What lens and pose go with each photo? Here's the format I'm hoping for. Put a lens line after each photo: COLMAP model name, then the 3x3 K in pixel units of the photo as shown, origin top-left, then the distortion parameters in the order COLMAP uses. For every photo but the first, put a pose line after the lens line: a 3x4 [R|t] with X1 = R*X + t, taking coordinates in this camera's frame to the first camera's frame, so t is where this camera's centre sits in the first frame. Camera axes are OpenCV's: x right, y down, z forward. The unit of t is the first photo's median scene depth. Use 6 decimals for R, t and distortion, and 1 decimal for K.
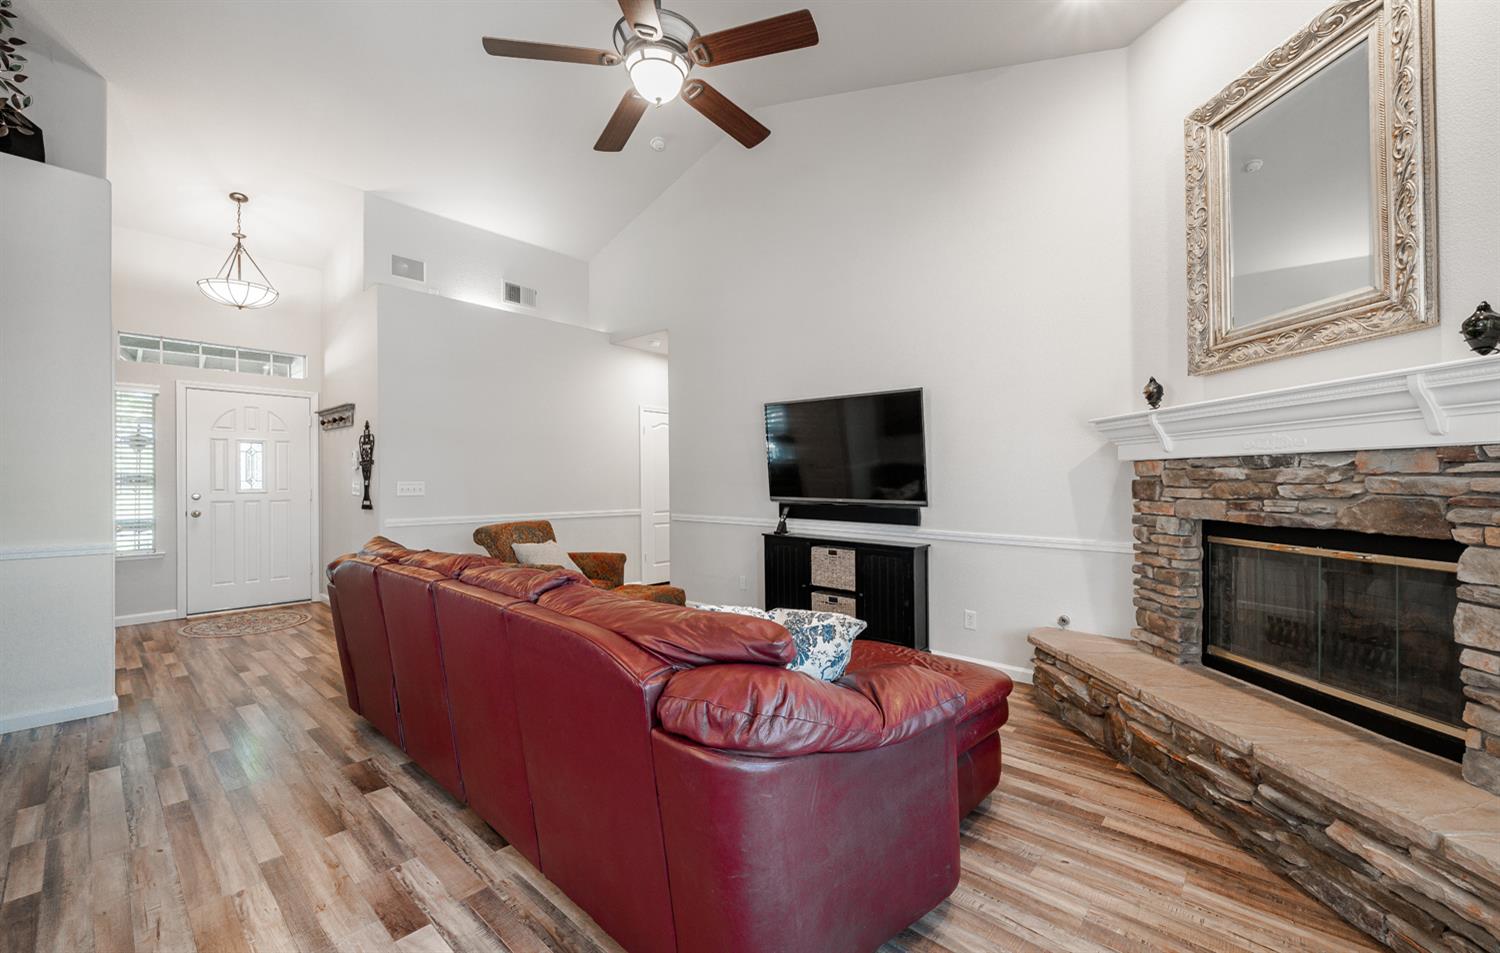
lens RADIAL K [[592.0, 0, 750.6], [0, 592.0, 474.9], [0, 0, 1]] dist [0.000595, 0.000040]
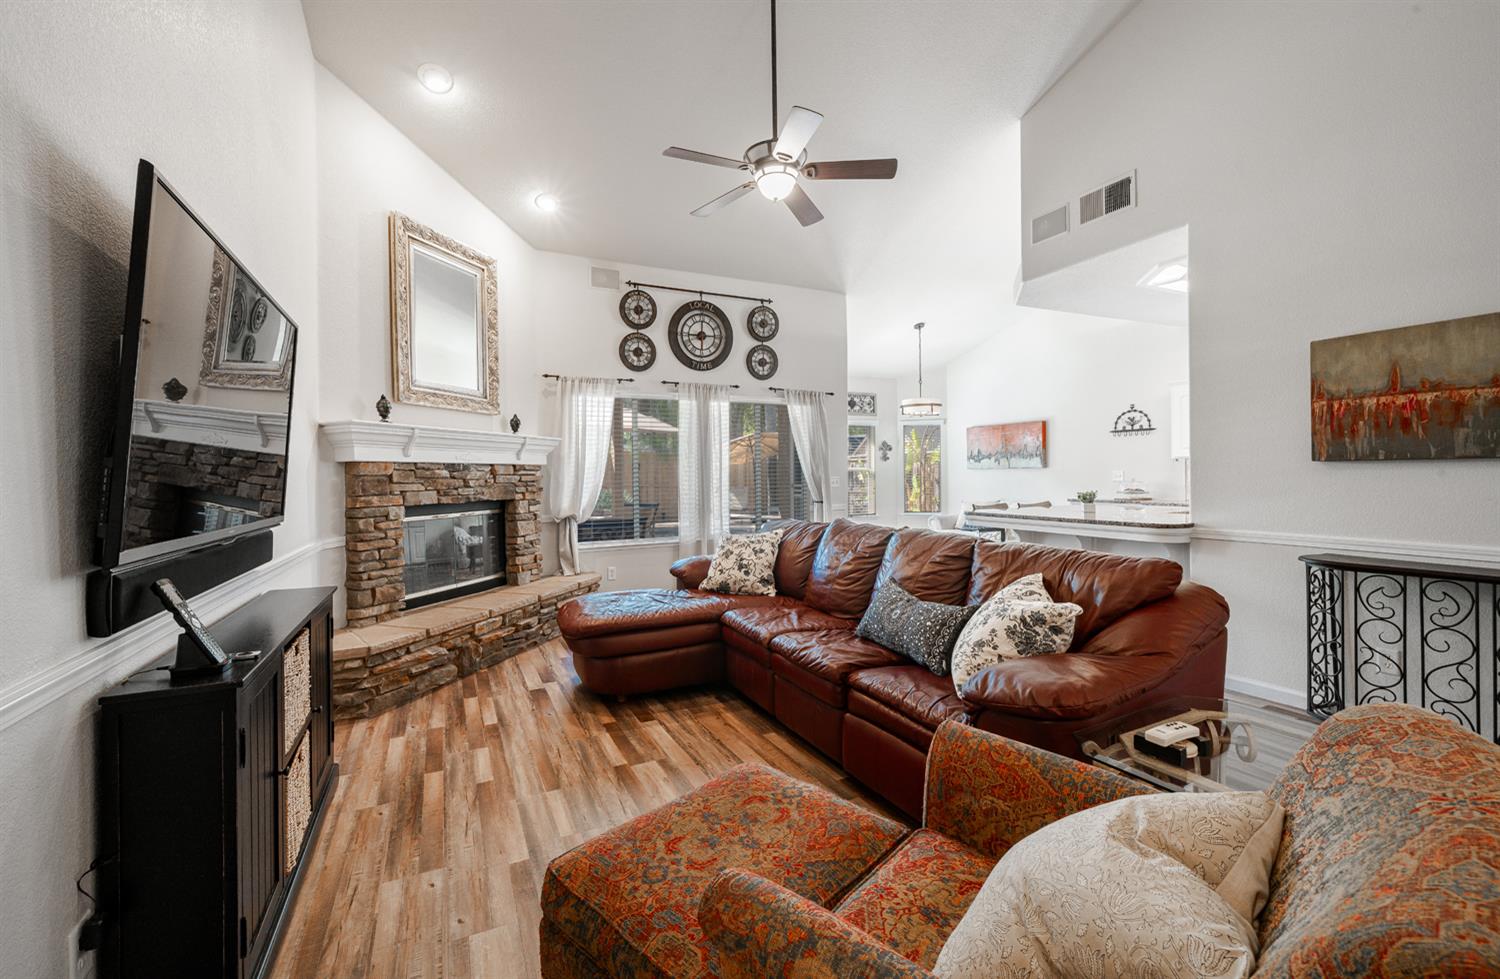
lens RADIAL K [[622.7, 0, 748.4], [0, 622.7, 477.6], [0, 0, 1]] dist [0.000037, 0.000001]
pose [[-0.927330, 0.005199, 0.374209, -0.334040], [0.003527, 0.999981, -0.005152, 0.011083], [-0.374229, -0.003458, -0.927330, 1.273067]]
